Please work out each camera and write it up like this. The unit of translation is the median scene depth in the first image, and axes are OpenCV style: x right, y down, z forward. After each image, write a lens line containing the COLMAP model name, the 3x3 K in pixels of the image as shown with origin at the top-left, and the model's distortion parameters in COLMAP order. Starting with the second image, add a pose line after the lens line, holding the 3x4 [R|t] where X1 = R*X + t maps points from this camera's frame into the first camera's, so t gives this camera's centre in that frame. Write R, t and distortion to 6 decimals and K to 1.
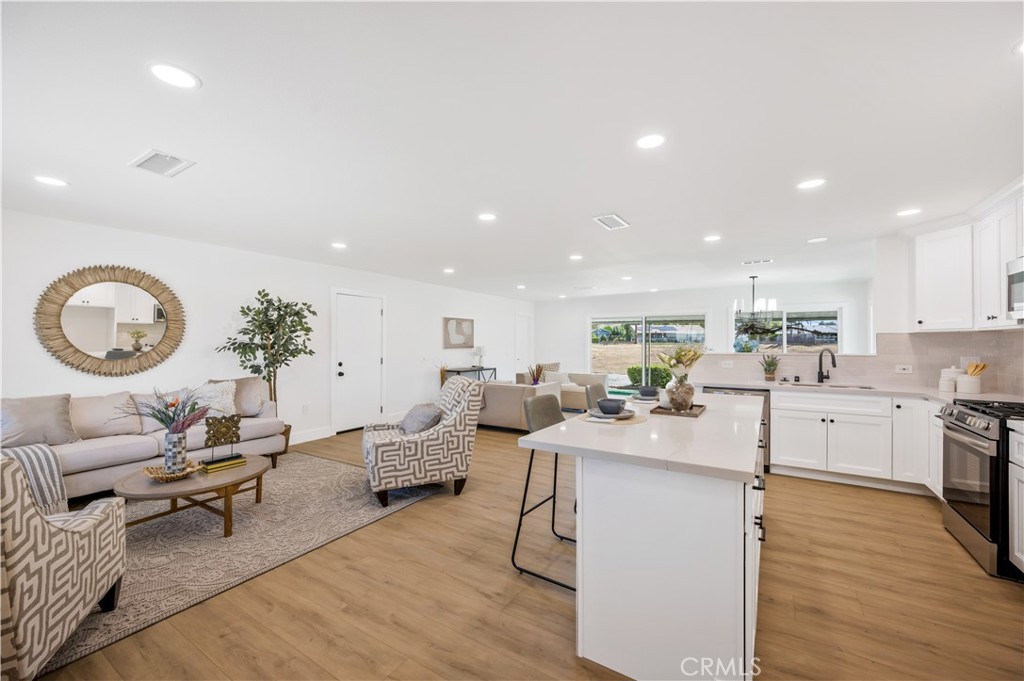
lens RADIAL K [[403.7, 0, 512.0], [0, 403.7, 340.5], [0, 0, 1]] dist [0.001068, 0.000208]
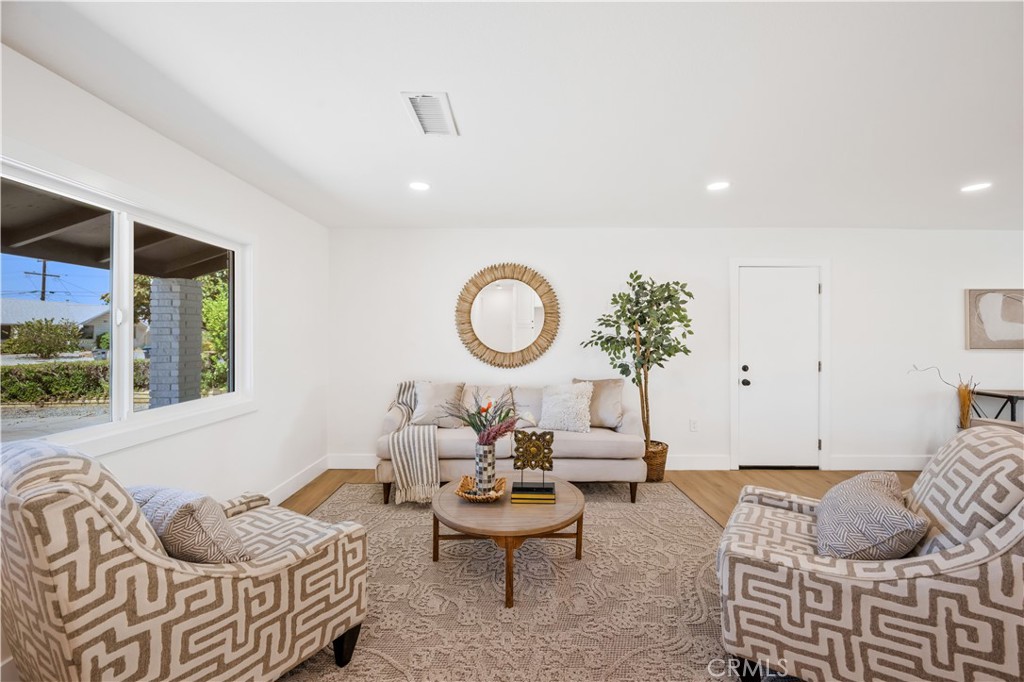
lens RADIAL K [[420.0, 0, 509.0], [0, 420.0, 332.8], [0, 0, 1]] dist [-0.000136, 0.000378]
pose [[0.532638, -0.004115, -0.846333, -0.054131], [0.001085, 0.999991, -0.004179, 0.001238], [0.846342, 0.001308, 0.532638, 0.481177]]
